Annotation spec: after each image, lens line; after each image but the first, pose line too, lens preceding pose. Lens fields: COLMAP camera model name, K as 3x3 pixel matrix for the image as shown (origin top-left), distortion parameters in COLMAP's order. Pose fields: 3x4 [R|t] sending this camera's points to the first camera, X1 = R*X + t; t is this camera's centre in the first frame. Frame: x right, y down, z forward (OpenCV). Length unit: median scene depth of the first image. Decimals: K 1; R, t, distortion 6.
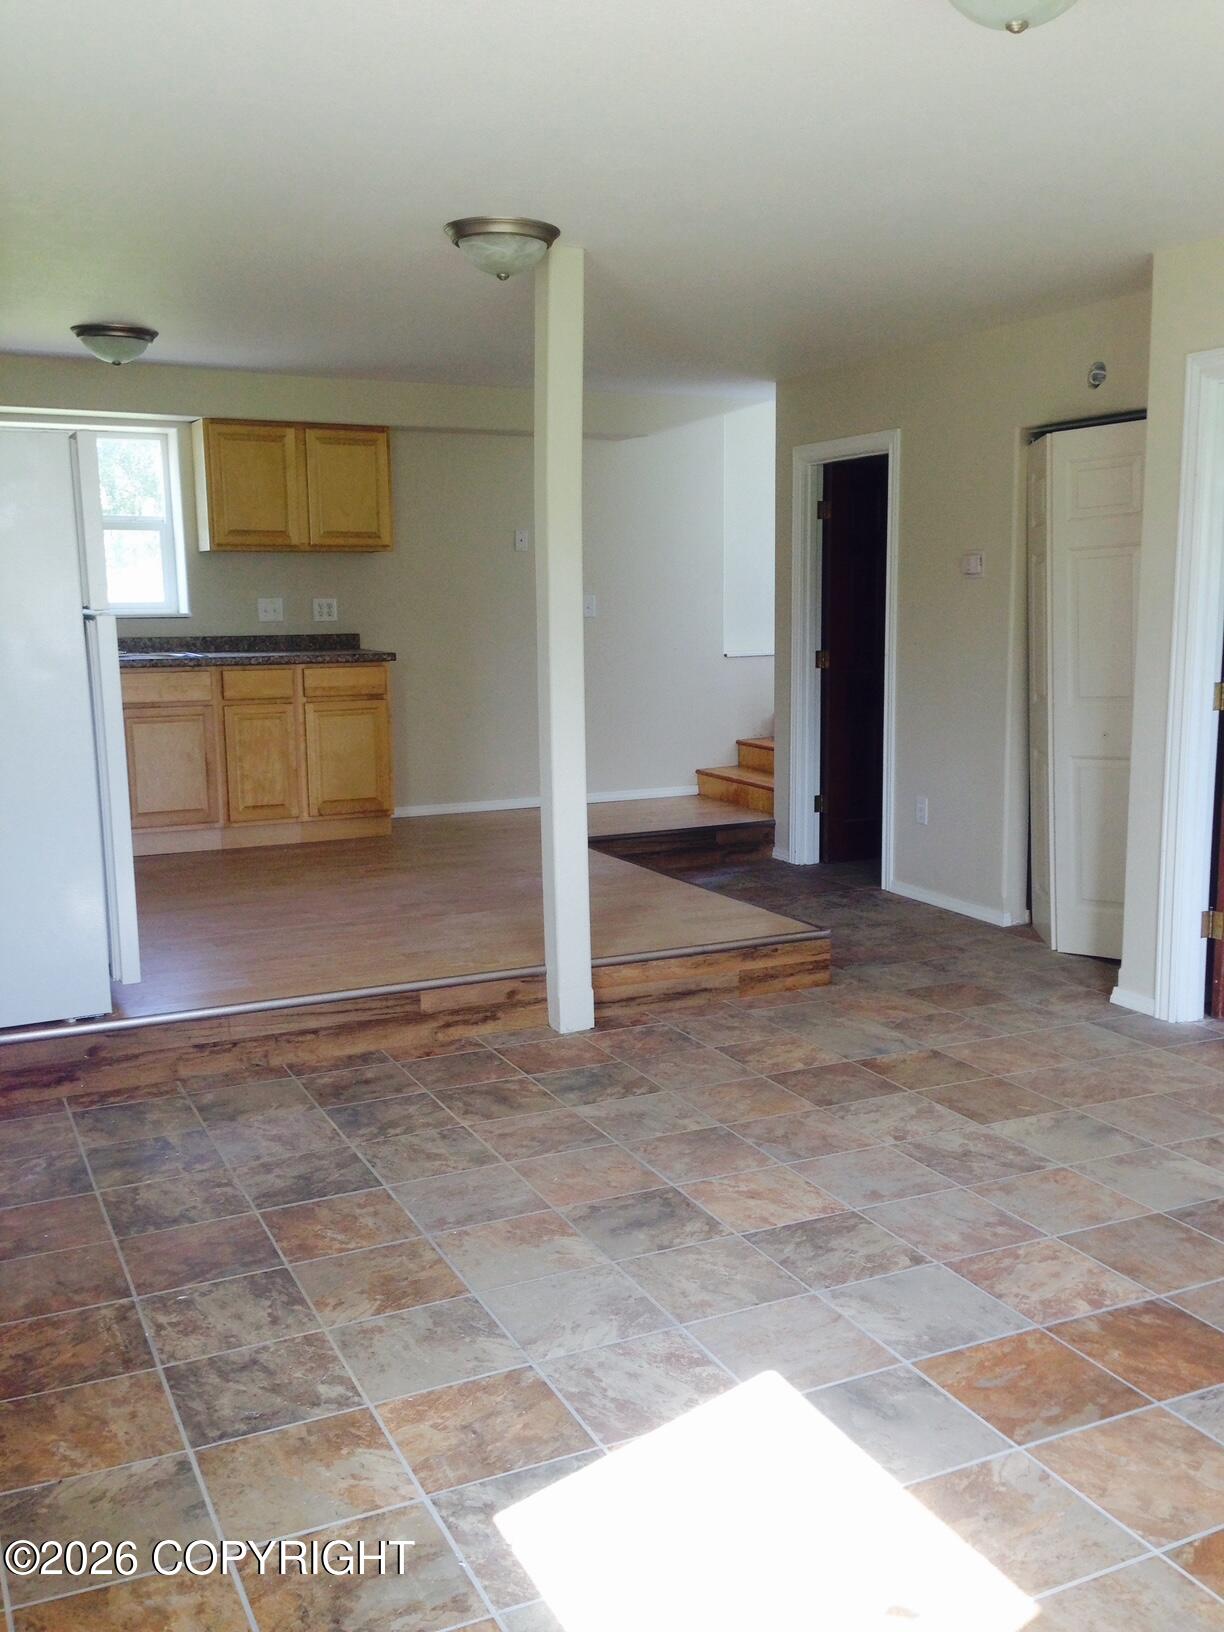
lens RADIAL K [[1525.9, 0, 618.2], [0, 1525.9, 816.4], [0, 0, 1]] dist [0.075617, 0.009574]
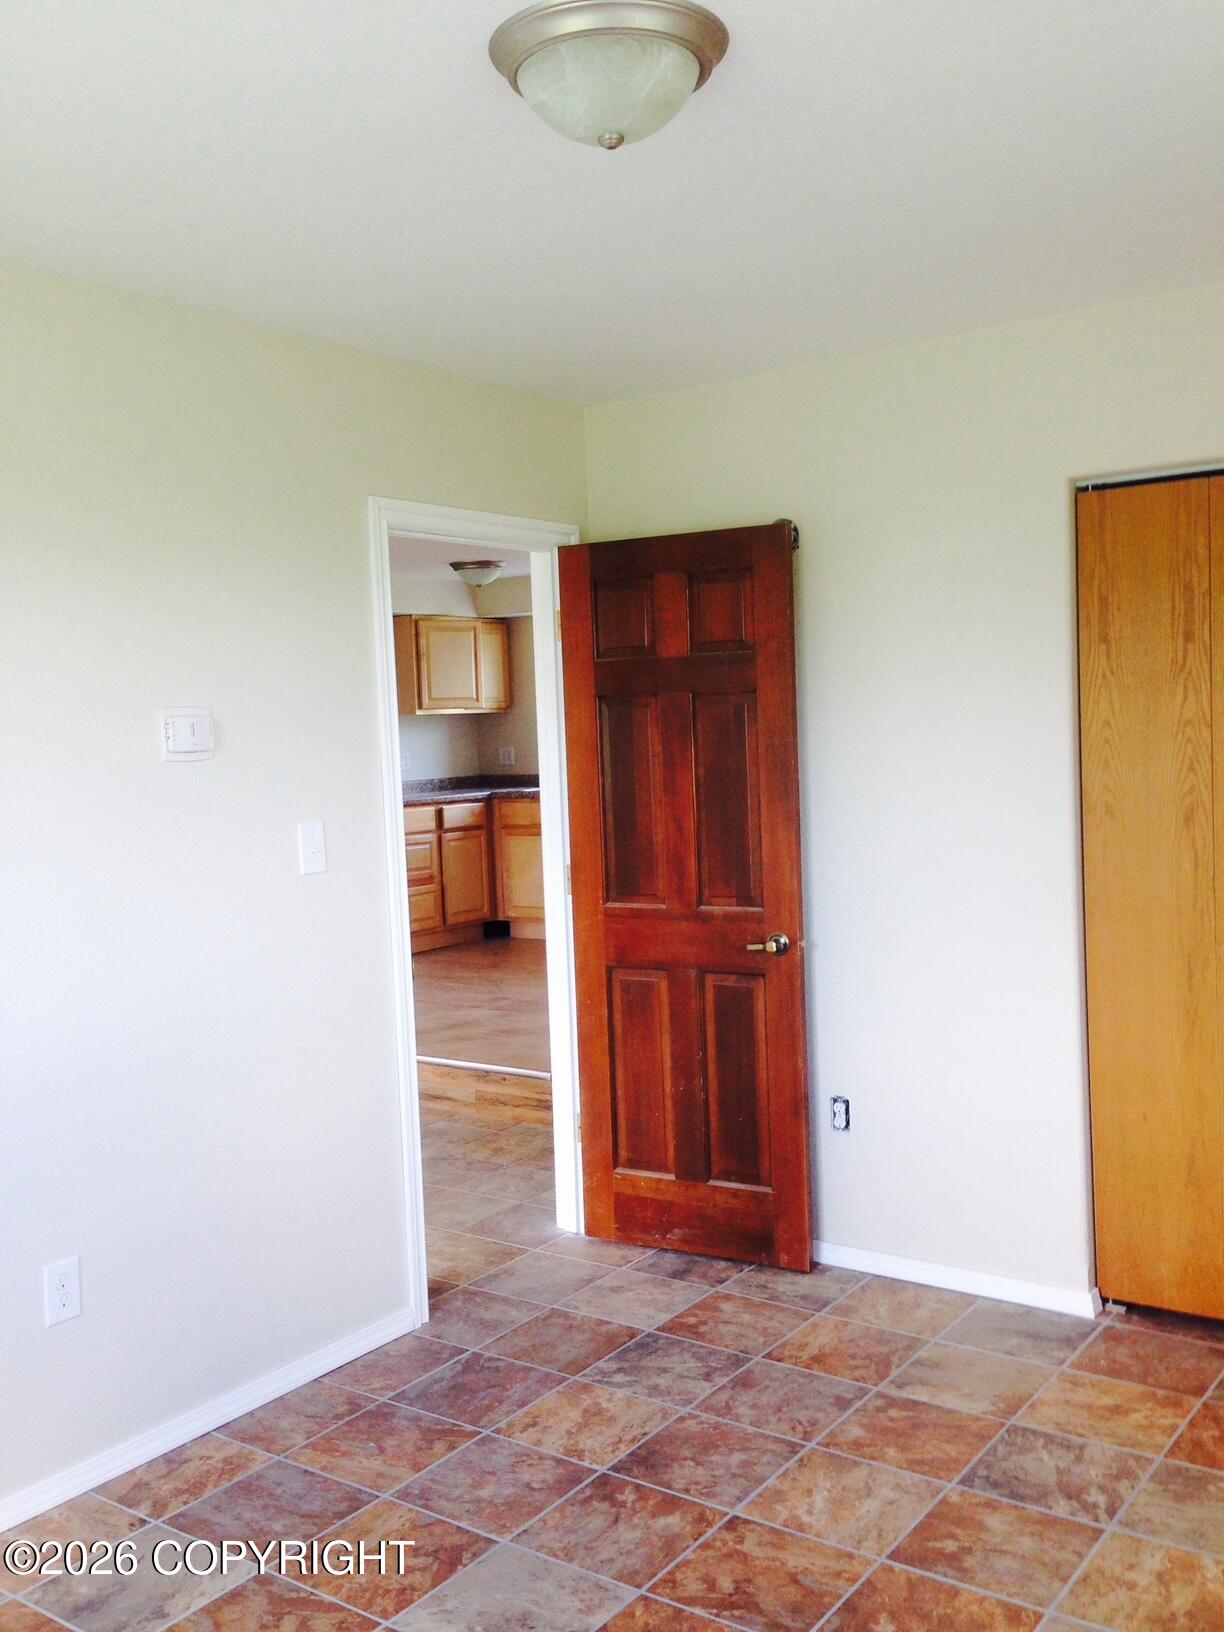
lens RADIAL K [[1512.5, 0, 612.0], [0, 1512.5, 816.0], [0, 0, 1]] dist [0.098422, -0.123378]
pose [[0.471767, 0.044440, -0.880603, 1.251613], [-0.099253, 0.995058, -0.002957, -0.120467], [0.876119, 0.088797, 0.473846, 0.613232]]
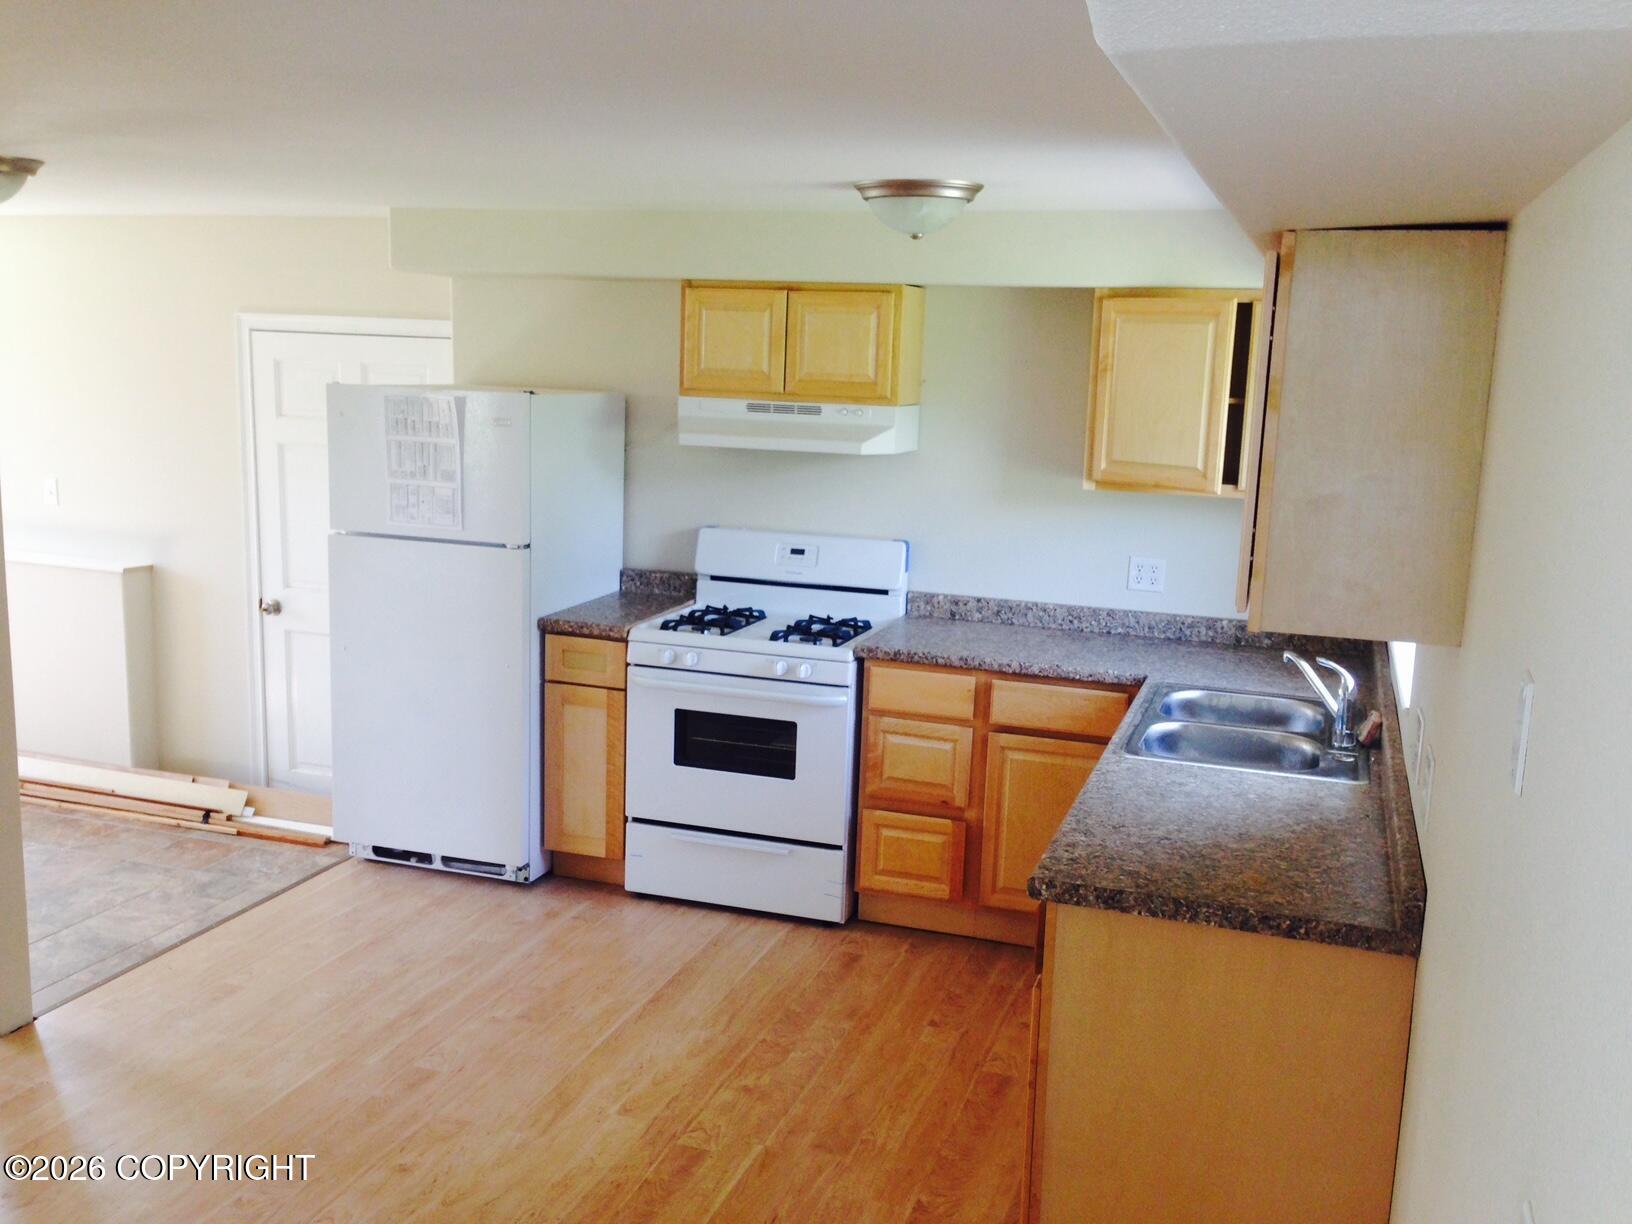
lens RADIAL K [[1525.9, 0, 753.5], [0, 1525.9, 616.6], [0, 0, 1]] dist [0.075617, 0.009574]
pose [[-0.730402, 0.110914, -0.673952, 0.217935], [-0.124189, 0.948713, 0.290724, -0.417754], [0.671632, 0.296043, -0.679168, 1.876160]]
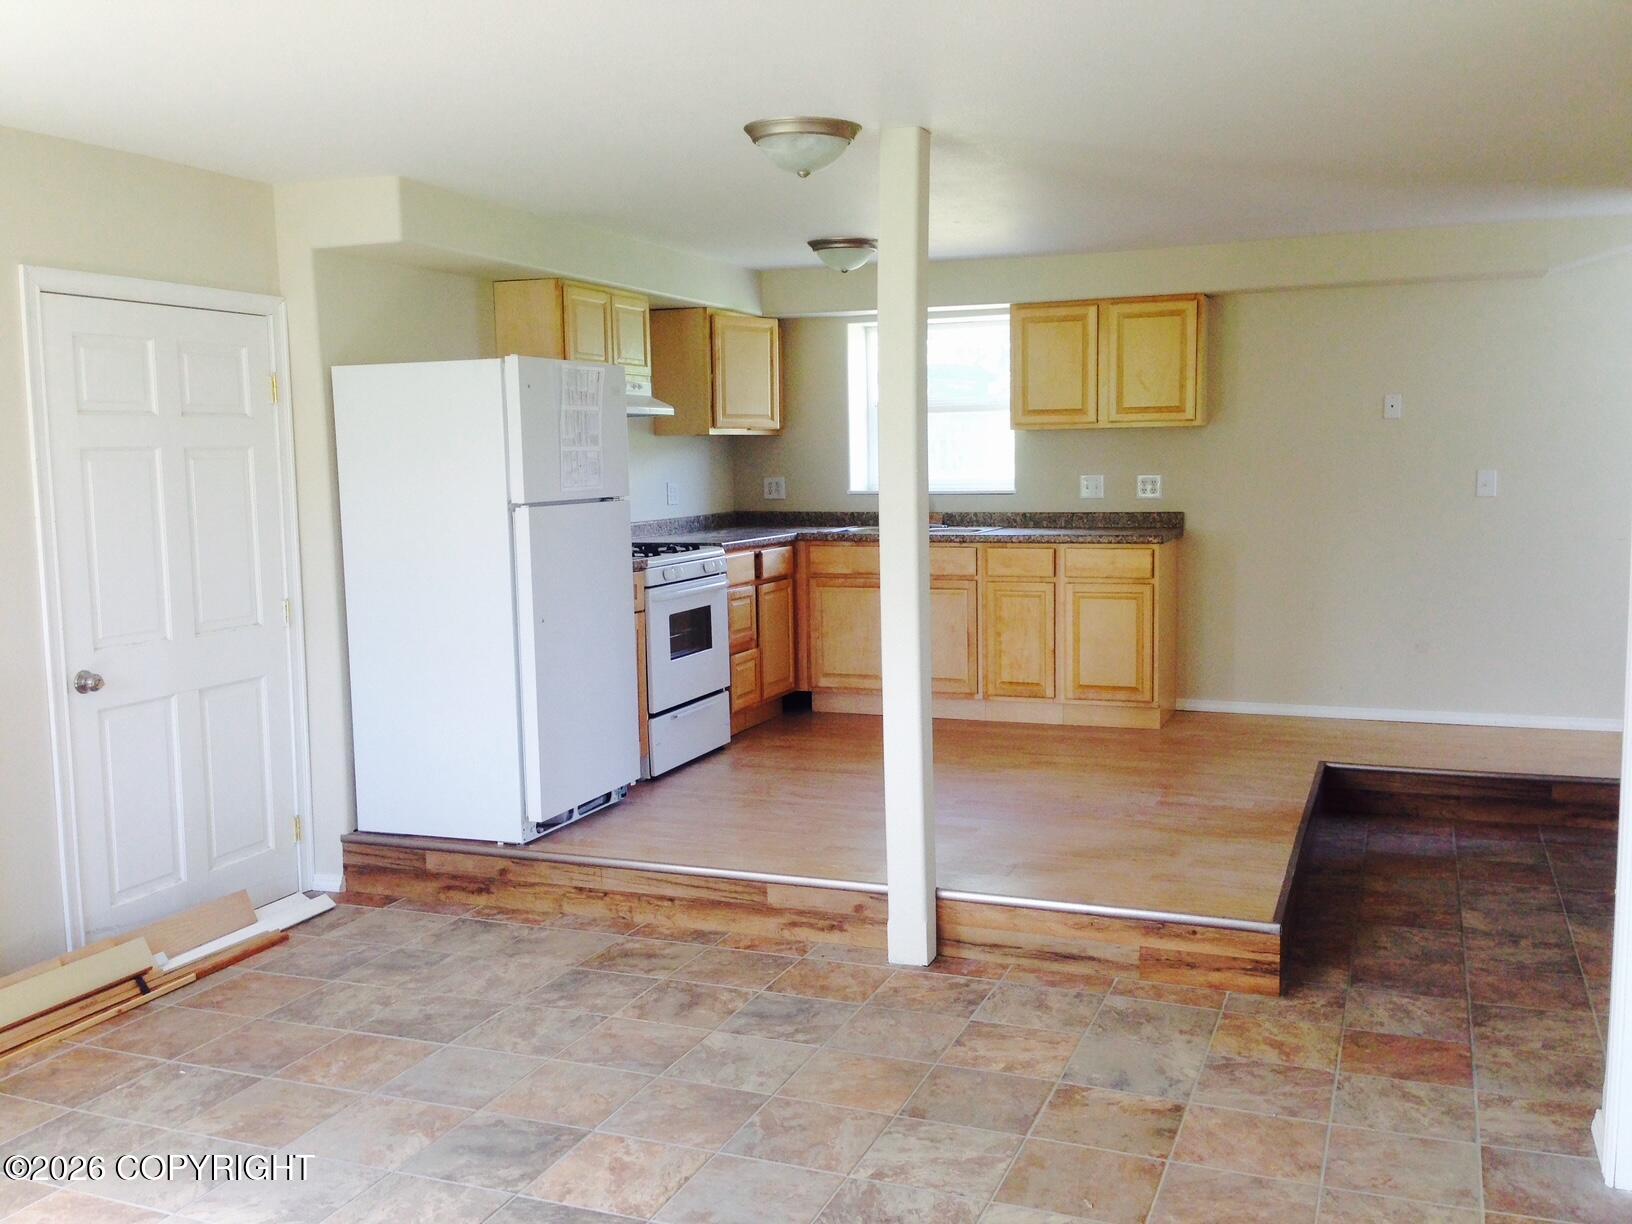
lens RADIAL K [[1512.5, 0, 816.0], [0, 1512.5, 612.0], [0, 0, 1]] dist [0.098422, -0.123378]
pose [[0.668332, 0.074884, -0.740084, 0.628393], [-0.098509, 0.995067, 0.011726, -0.078965], [0.737312, 0.065068, 0.672412, 0.354087]]
